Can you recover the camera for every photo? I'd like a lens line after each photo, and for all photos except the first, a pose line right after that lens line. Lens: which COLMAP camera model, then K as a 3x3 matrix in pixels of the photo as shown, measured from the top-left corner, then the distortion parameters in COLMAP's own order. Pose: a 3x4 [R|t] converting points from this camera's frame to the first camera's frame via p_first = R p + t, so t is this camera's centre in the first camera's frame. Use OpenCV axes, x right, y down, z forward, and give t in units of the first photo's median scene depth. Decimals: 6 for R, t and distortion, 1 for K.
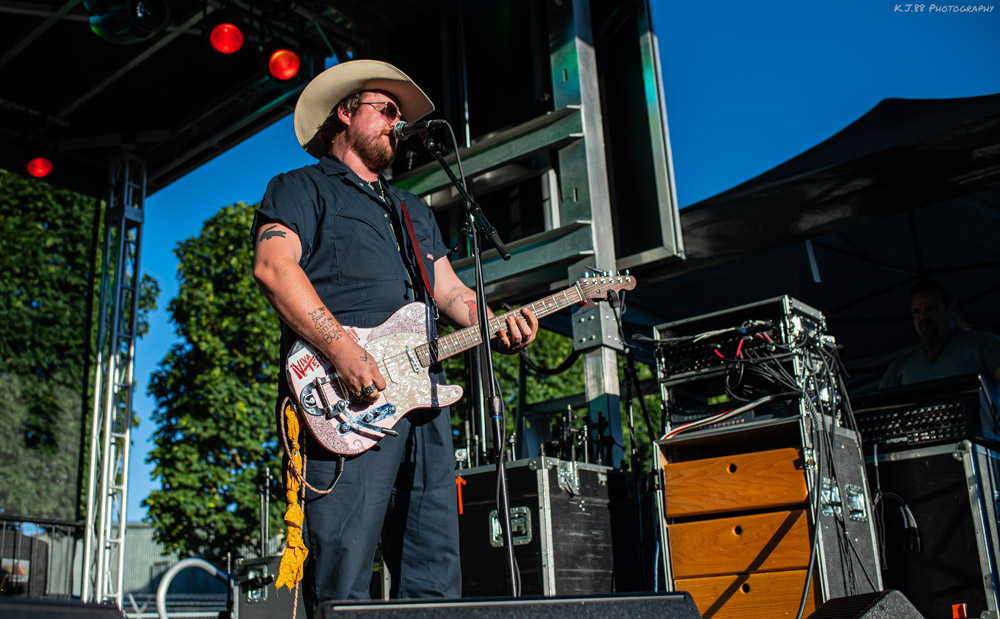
lens RADIAL K [[1065.2, 0, 500.0], [0, 1065.2, 309.5], [0, 0, 1]] dist [-0.098610, -0.001027]
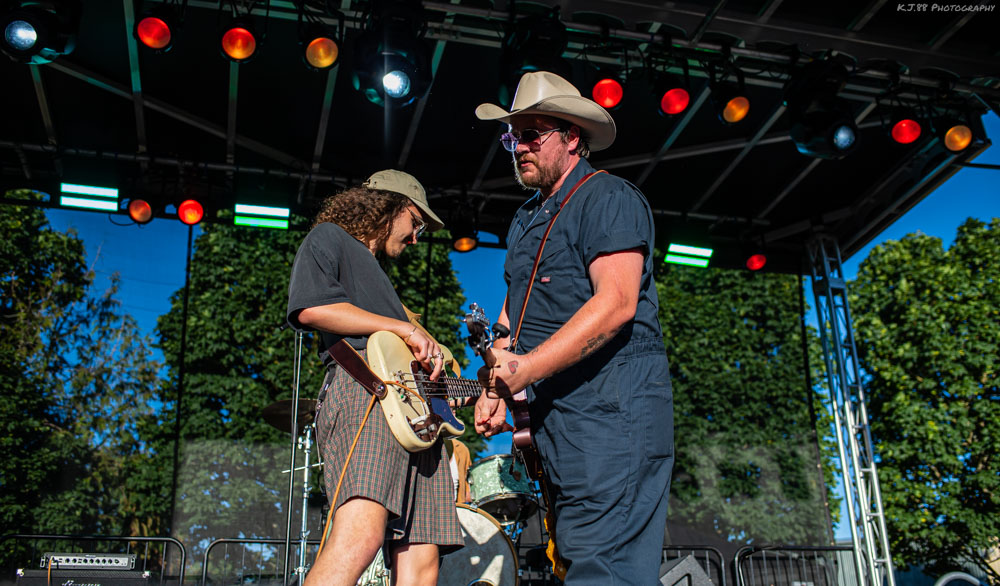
lens RADIAL K [[995.5, 0, 500.1], [0, 995.5, 260.0], [0, 0, 1]] dist [-0.099563, 0.102474]
pose [[0.813404, -0.209019, -0.542850, -0.062088], [0.167043, 0.977838, -0.126210, -0.051977], [0.557199, 0.011981, 0.830292, -0.190703]]
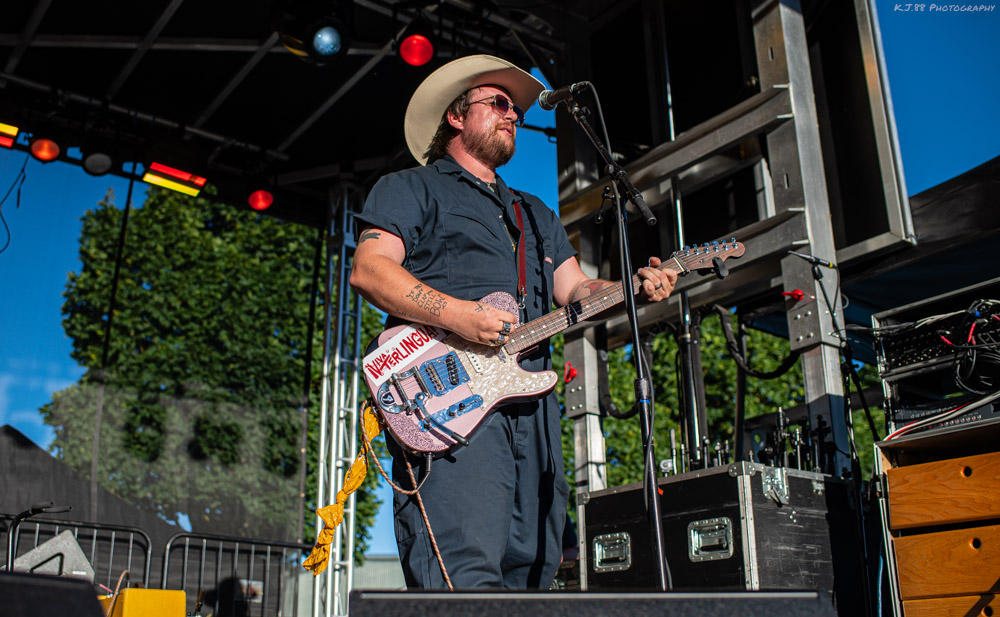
lens RADIAL K [[1057.0, 0, 502.4], [0, 1057.0, 341.2], [0, 0, 1]] dist [-0.078750, 0.007906]
pose [[0.968309, -0.041592, -0.246266, 0.050203], [0.040792, 0.999133, -0.008352, 0.027015], [0.246400, -0.001958, 0.969166, 0.065065]]
